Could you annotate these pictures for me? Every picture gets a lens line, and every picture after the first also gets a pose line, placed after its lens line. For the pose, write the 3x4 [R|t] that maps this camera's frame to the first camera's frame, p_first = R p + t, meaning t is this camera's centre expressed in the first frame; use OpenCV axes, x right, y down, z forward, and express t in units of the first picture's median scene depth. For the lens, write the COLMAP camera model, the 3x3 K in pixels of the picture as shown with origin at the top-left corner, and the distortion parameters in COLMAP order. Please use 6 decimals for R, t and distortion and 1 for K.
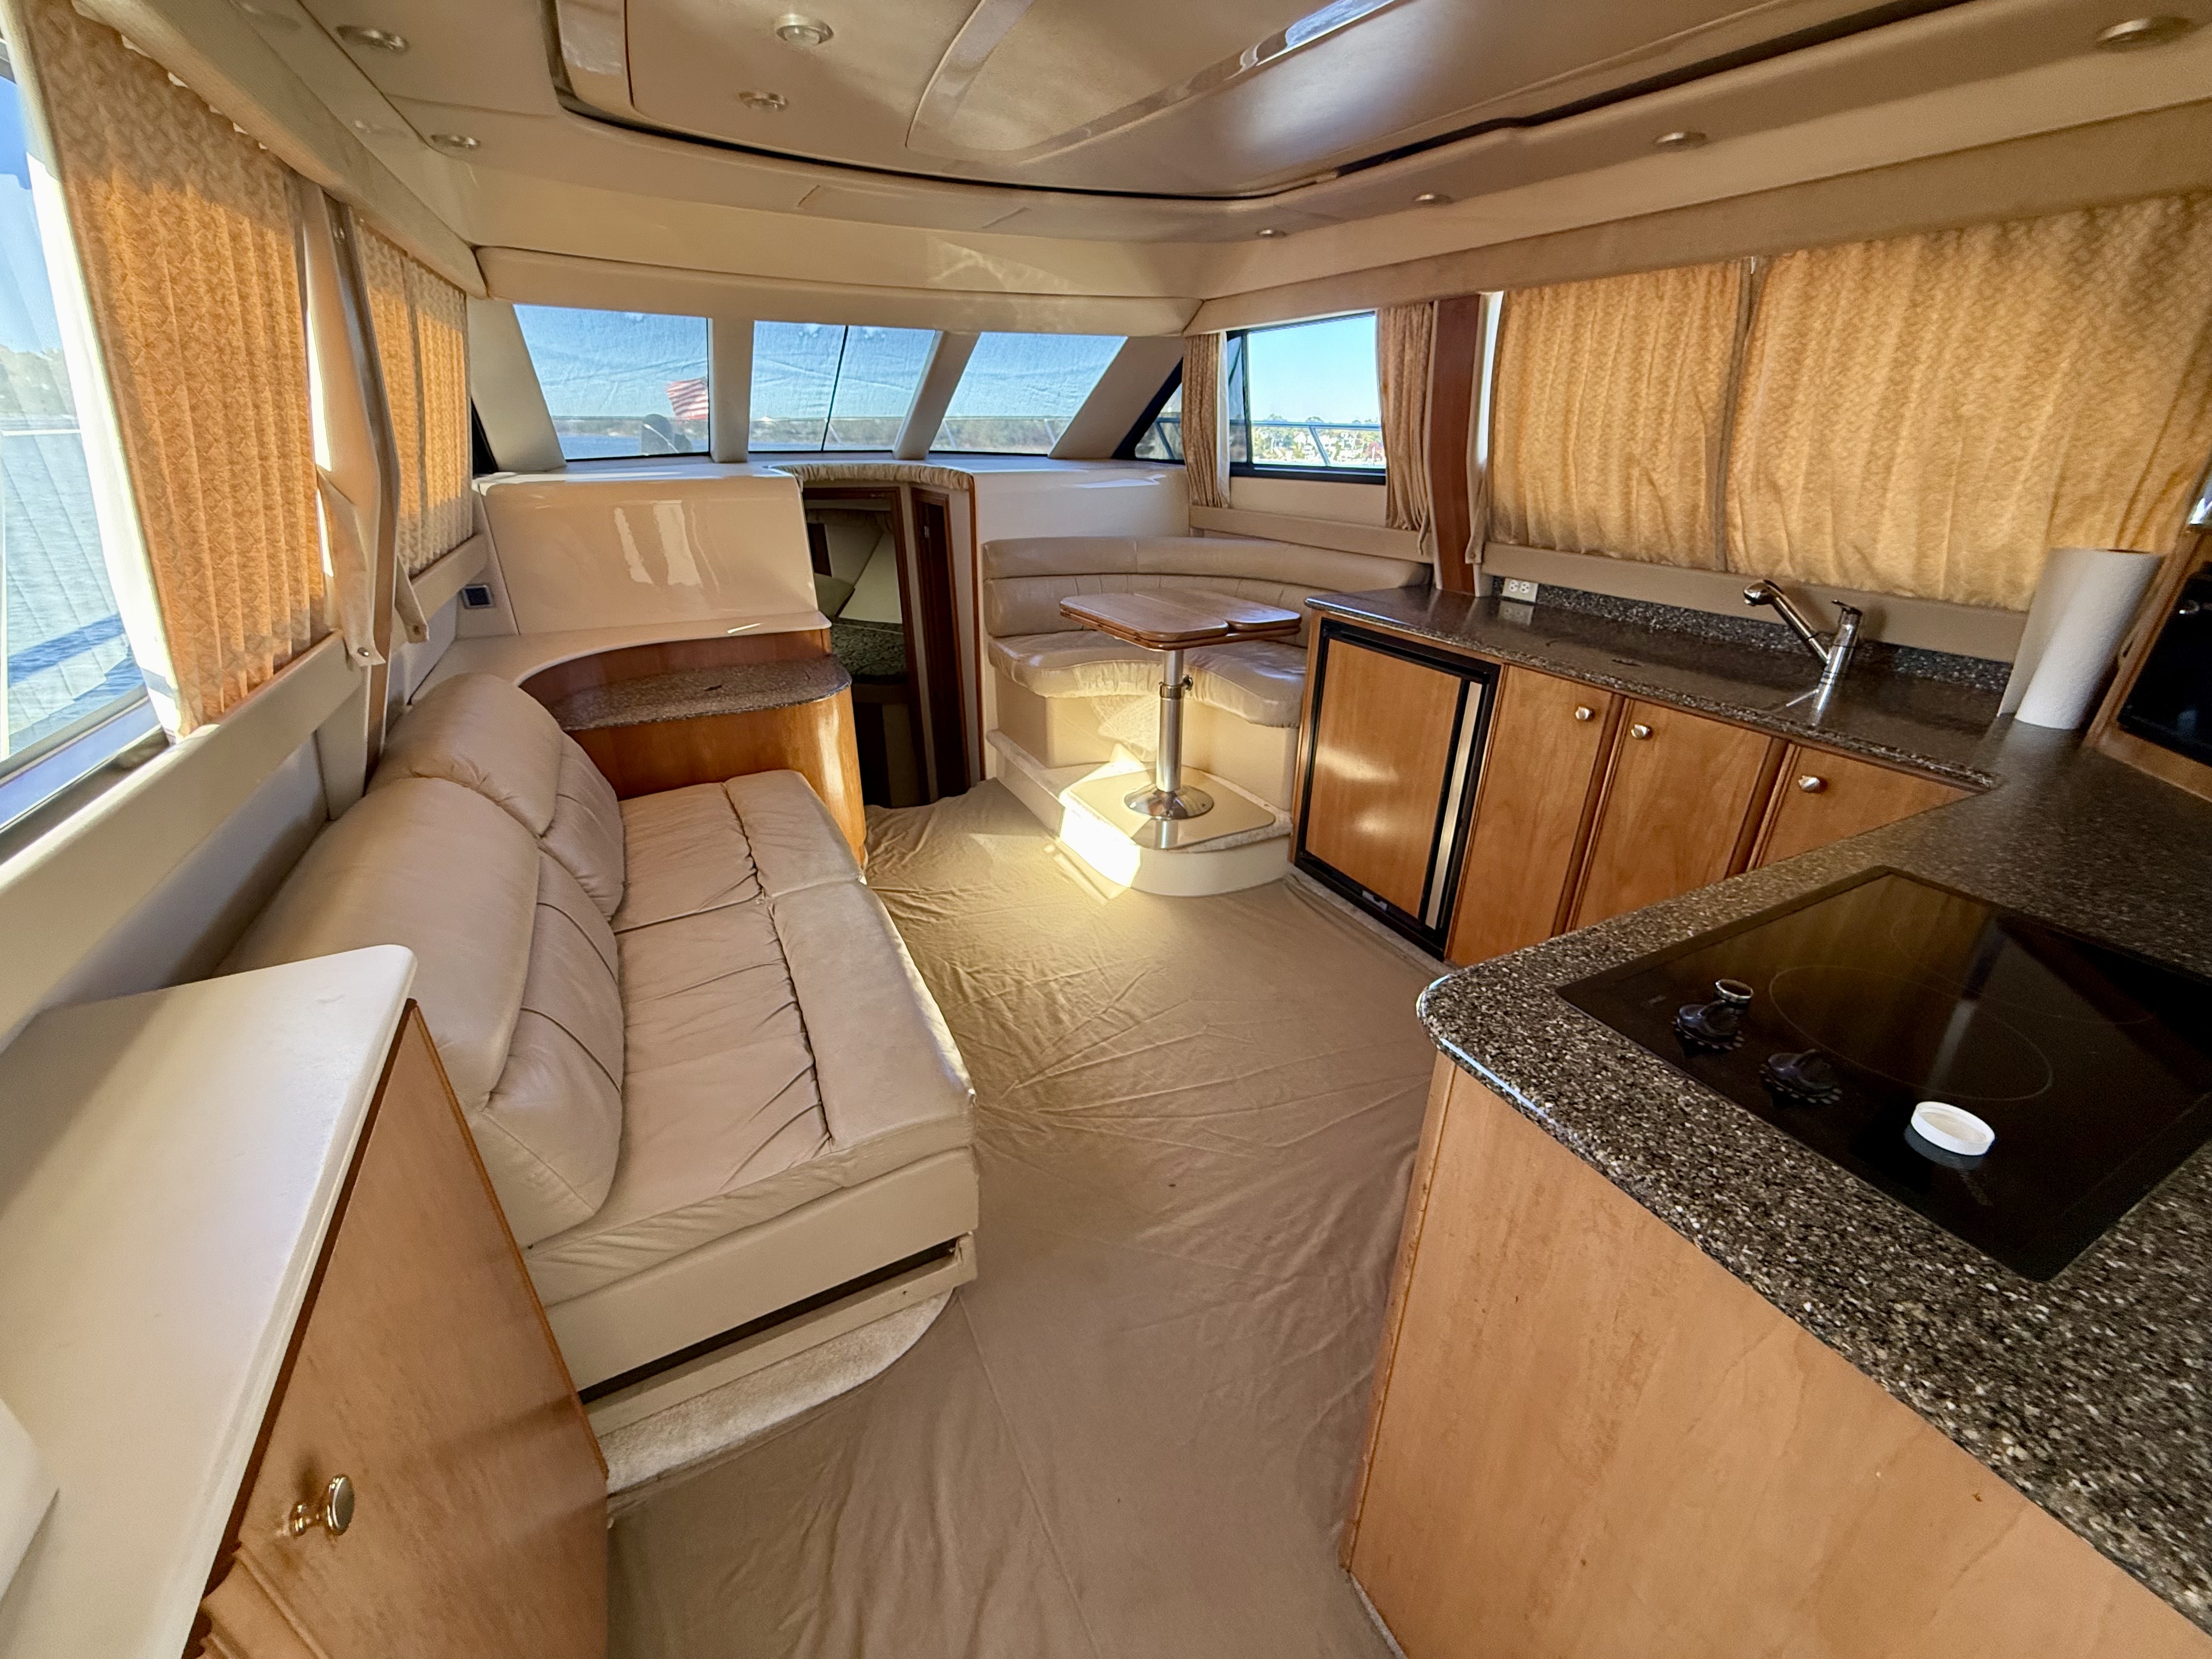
lens RADIAL K [[879.0, 0, 1098.1], [0, 879.0, 831.7], [0, 0, 1]] dist [-0.001104, -0.000364]
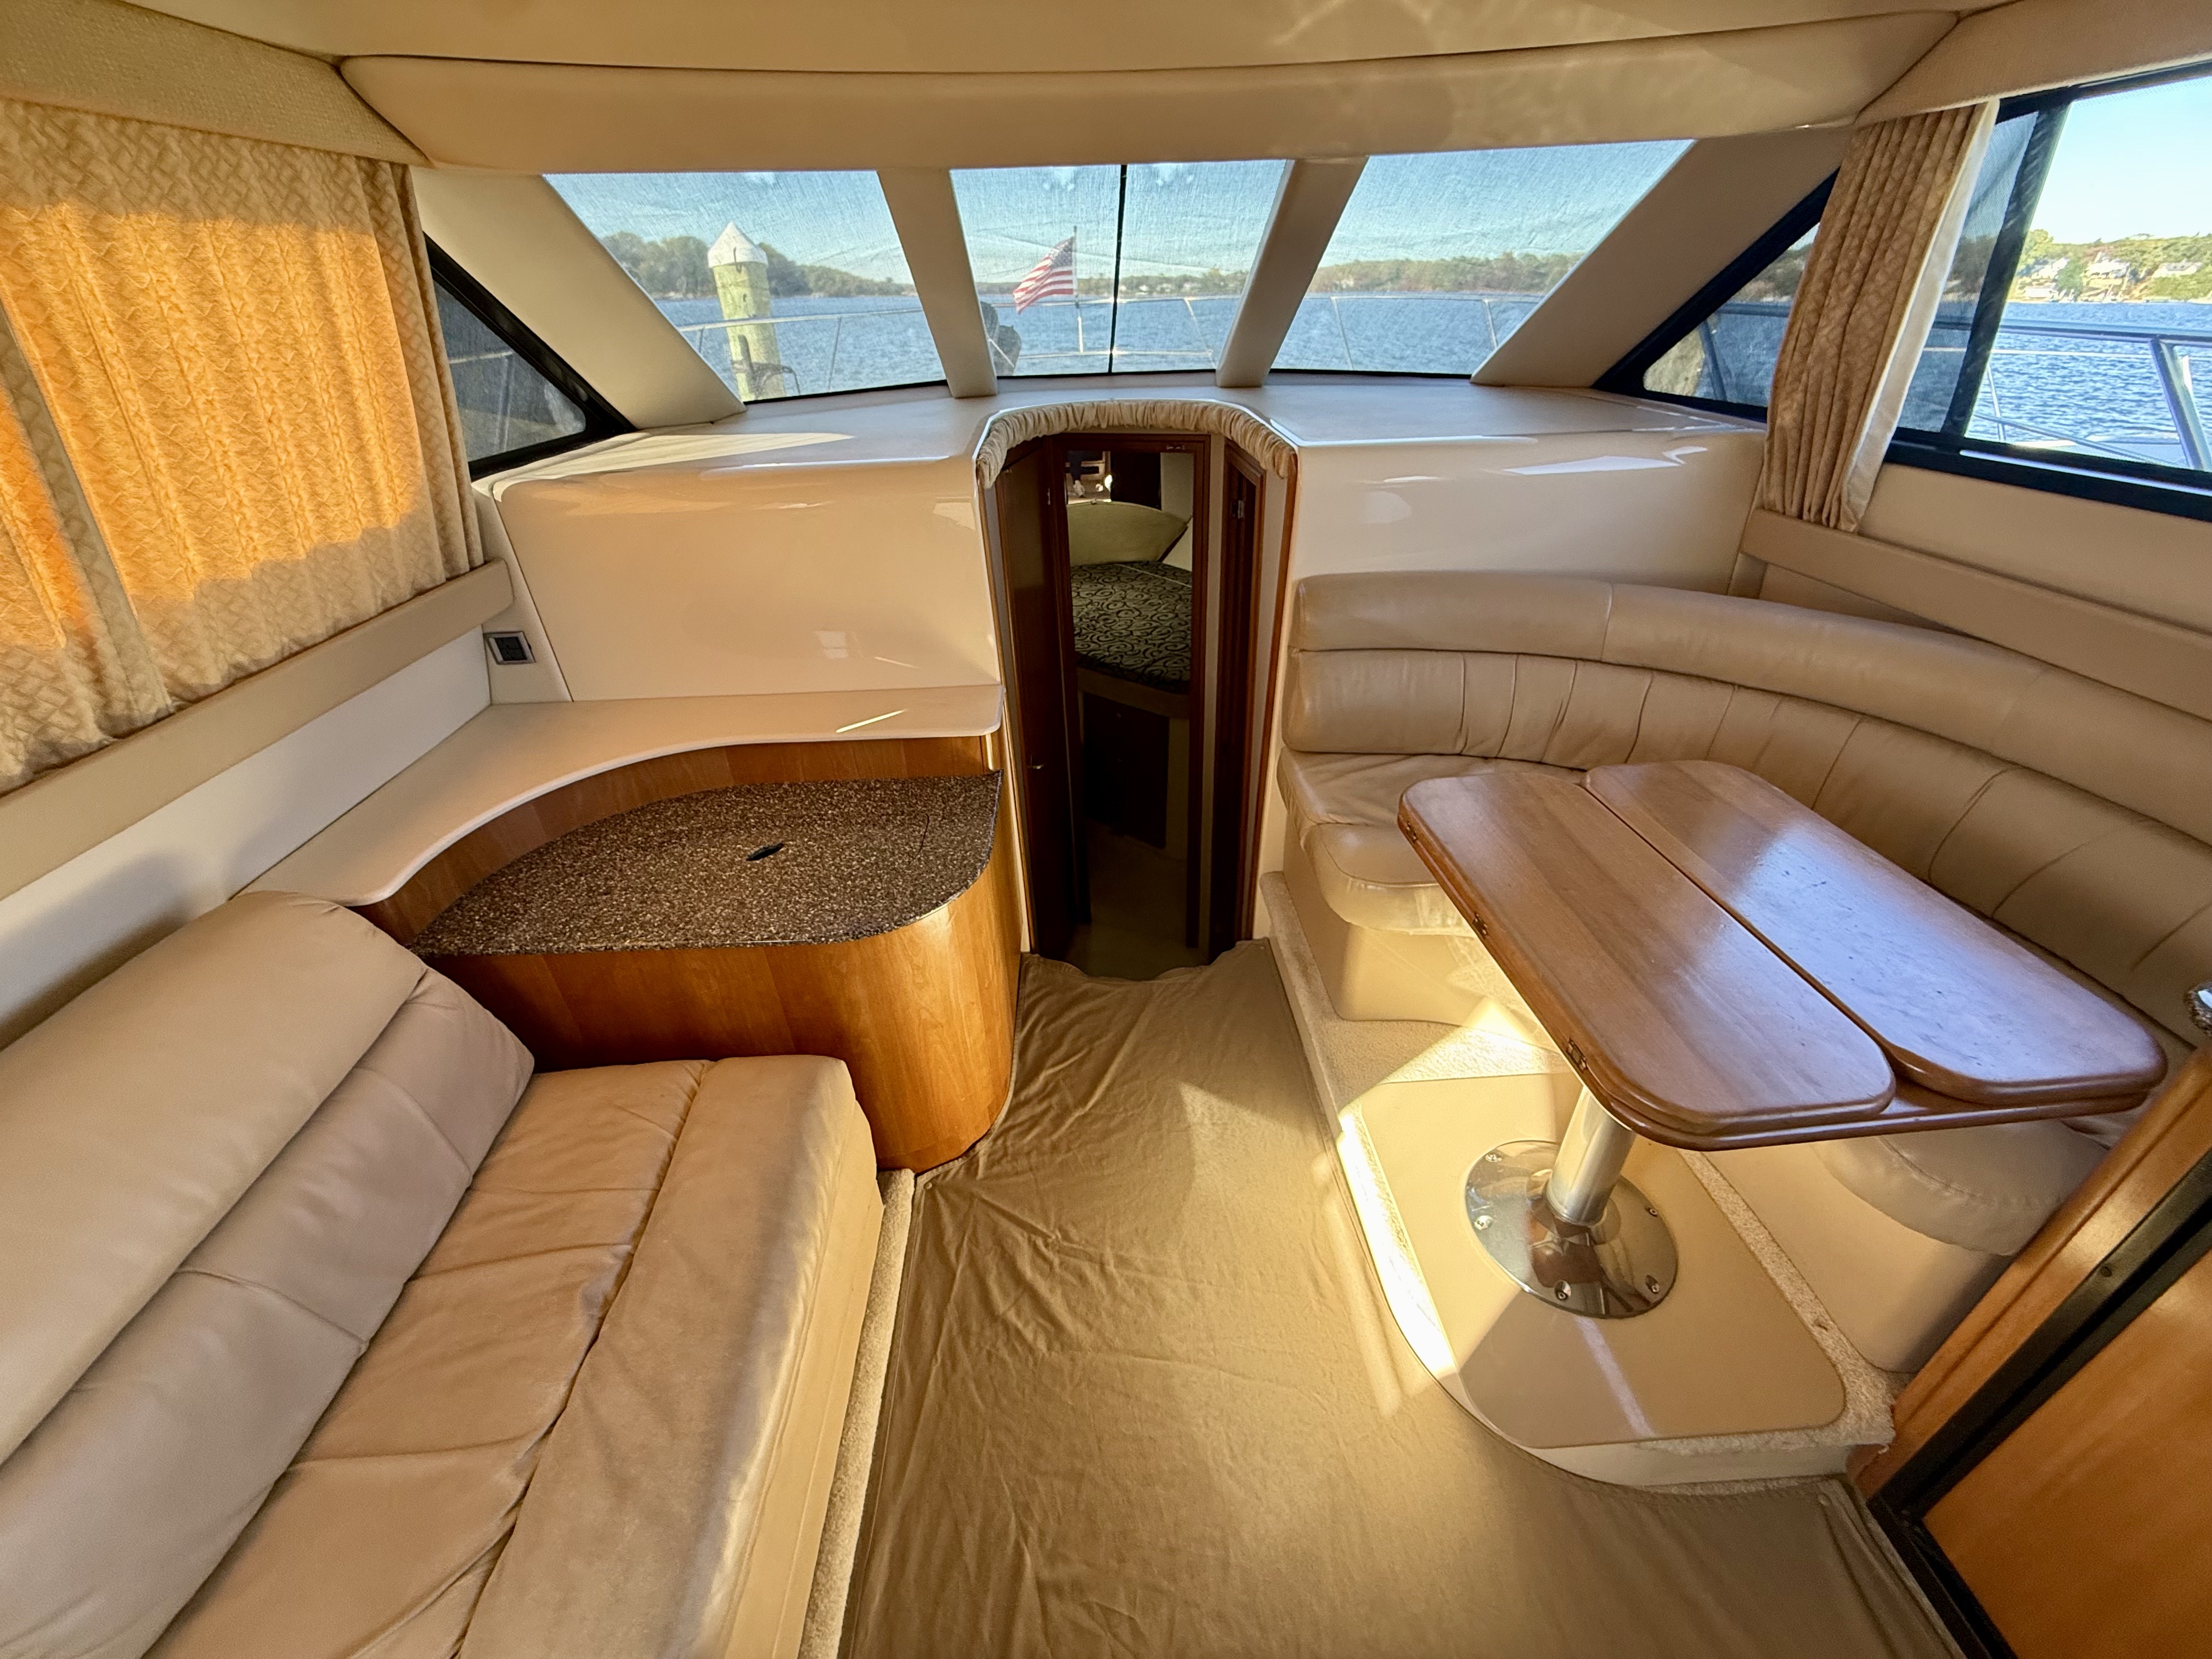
lens RADIAL K [[881.3, 0, 1100.1], [0, 881.3, 831.6], [0, 0, 1]] dist [-0.004271, 0.000367]
pose [[0.910337, 0.191947, -0.366665, -0.014445], [-0.143252, 0.977320, 0.155963, -0.278399], [0.388286, -0.089453, 0.917187, 0.500749]]
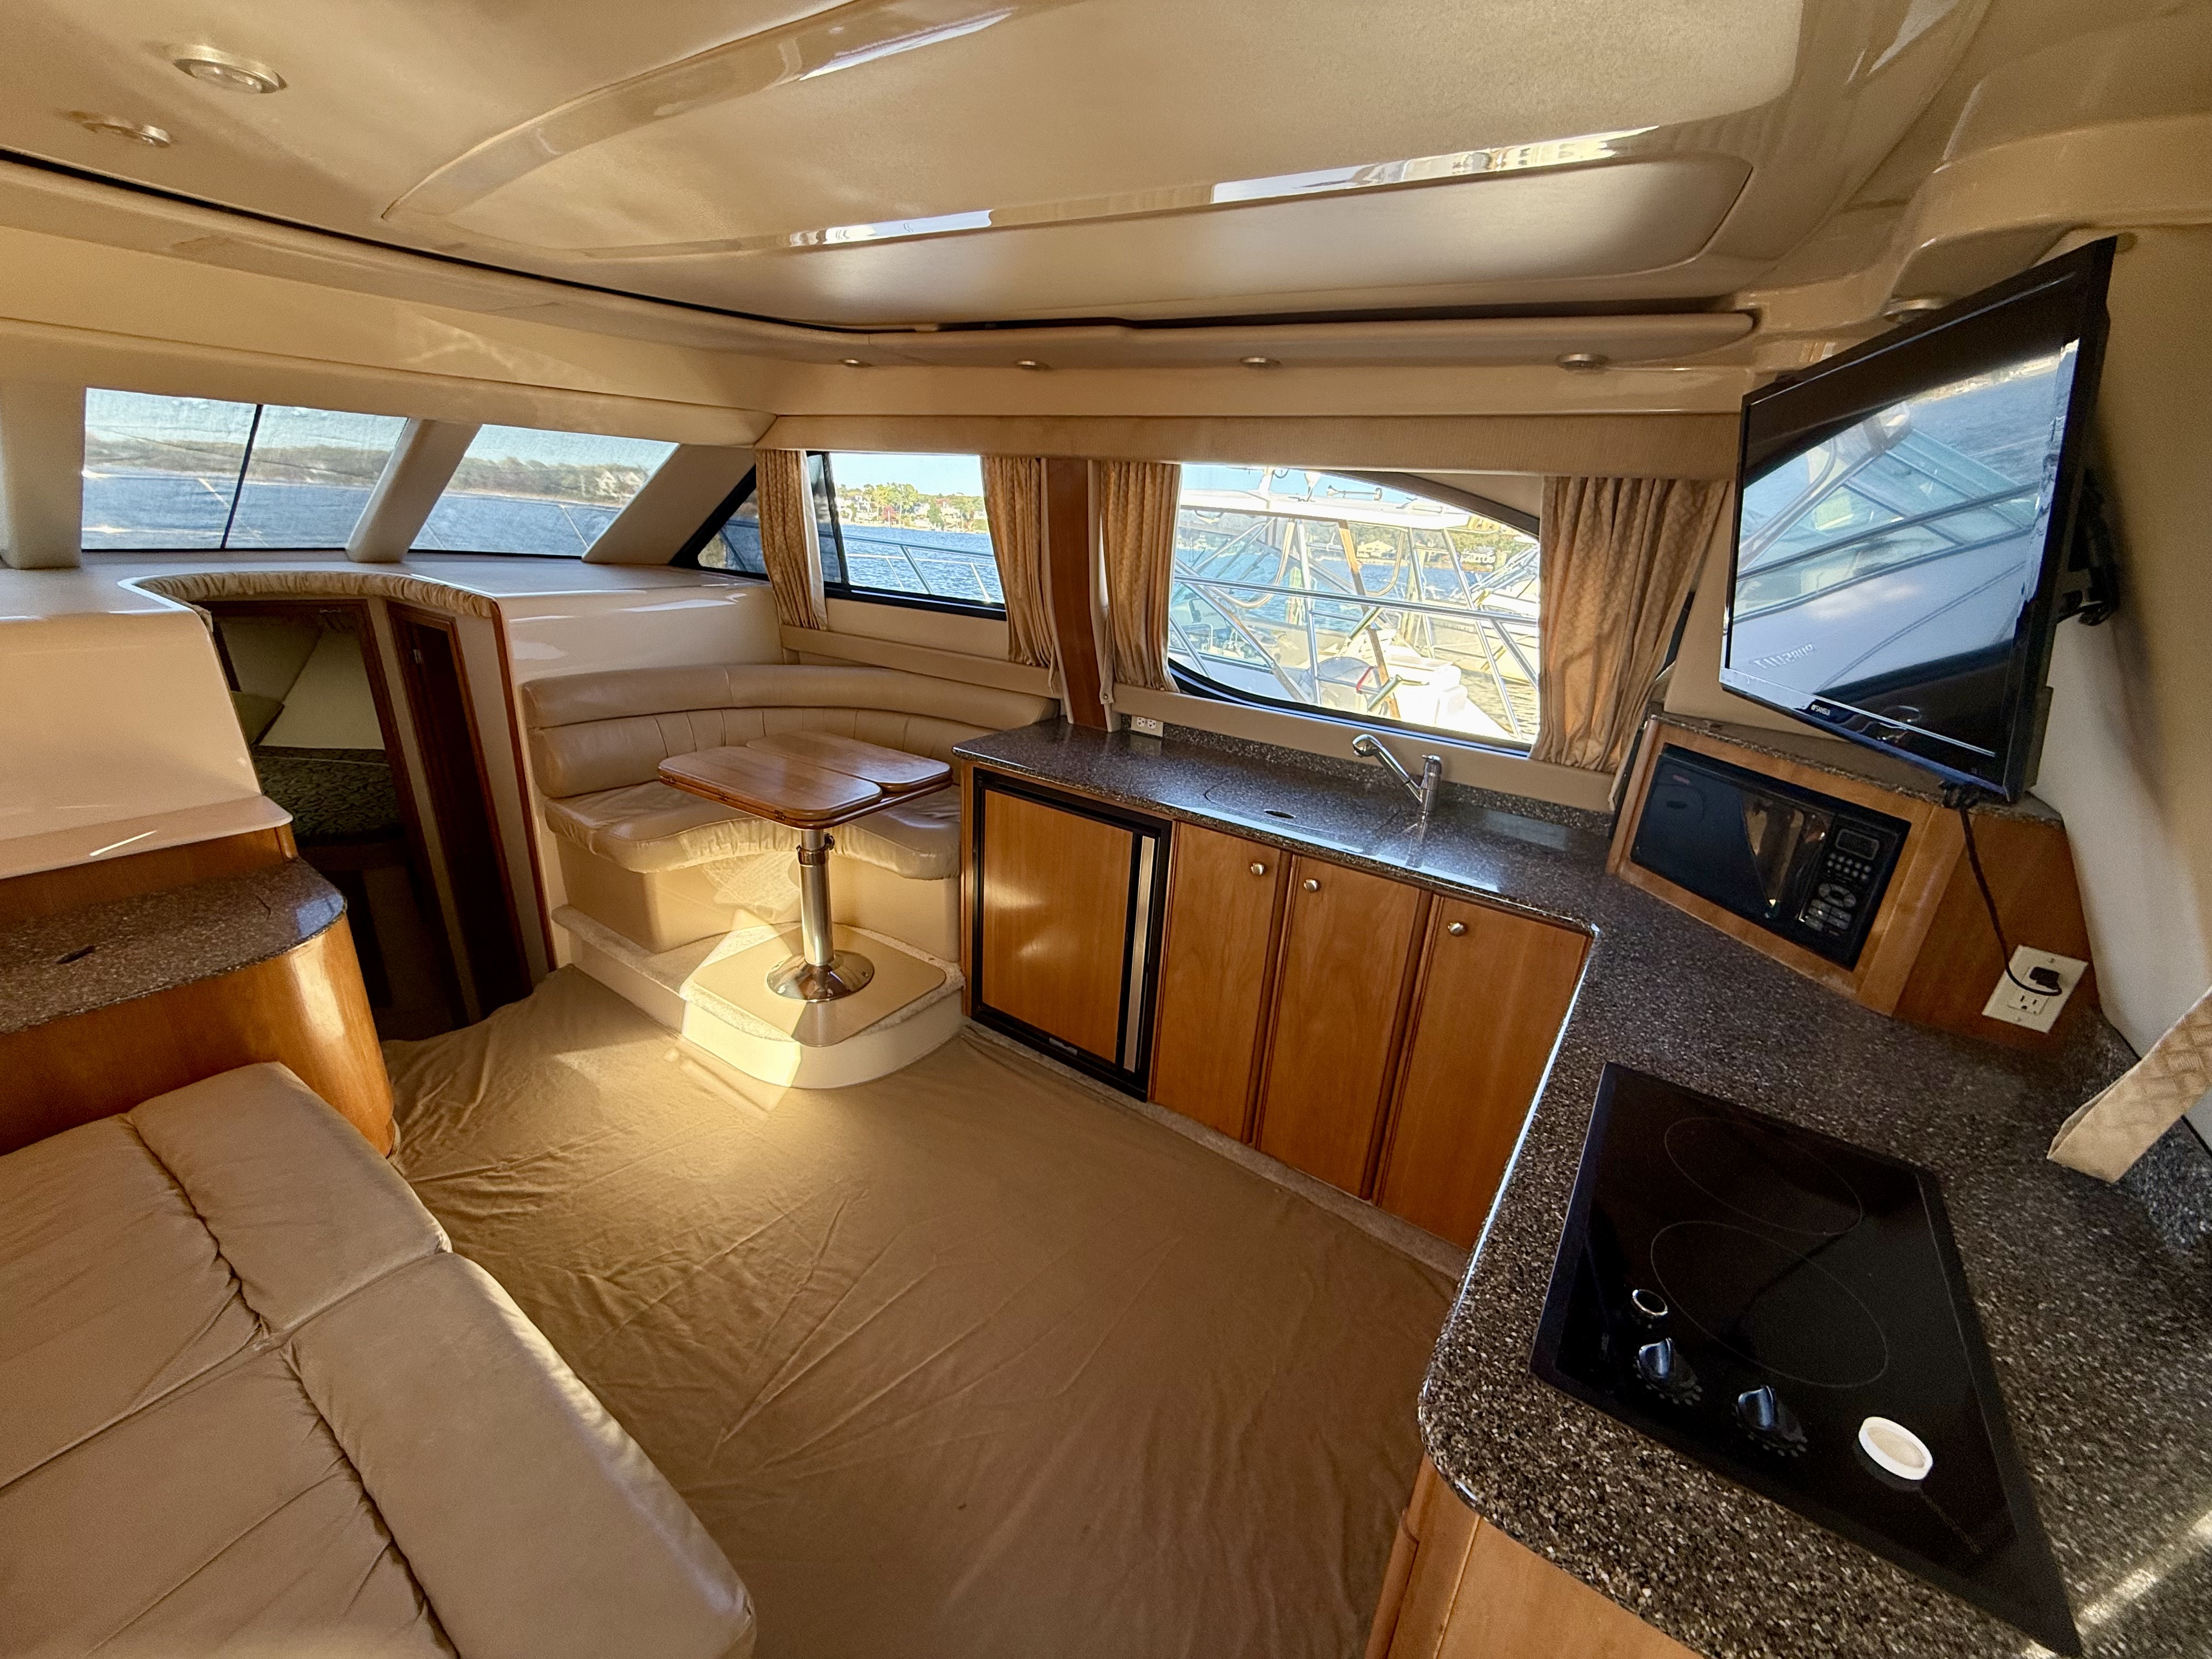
lens RADIAL K [[881.3, 0, 1100.1], [0, 881.3, 831.6], [0, 0, 1]] dist [-0.004271, 0.000367]
pose [[0.877390, -0.123527, 0.463603, -0.065875], [0.151003, 0.988278, -0.022453, -0.115480], [-0.455395, 0.089706, 0.885759, 0.085838]]
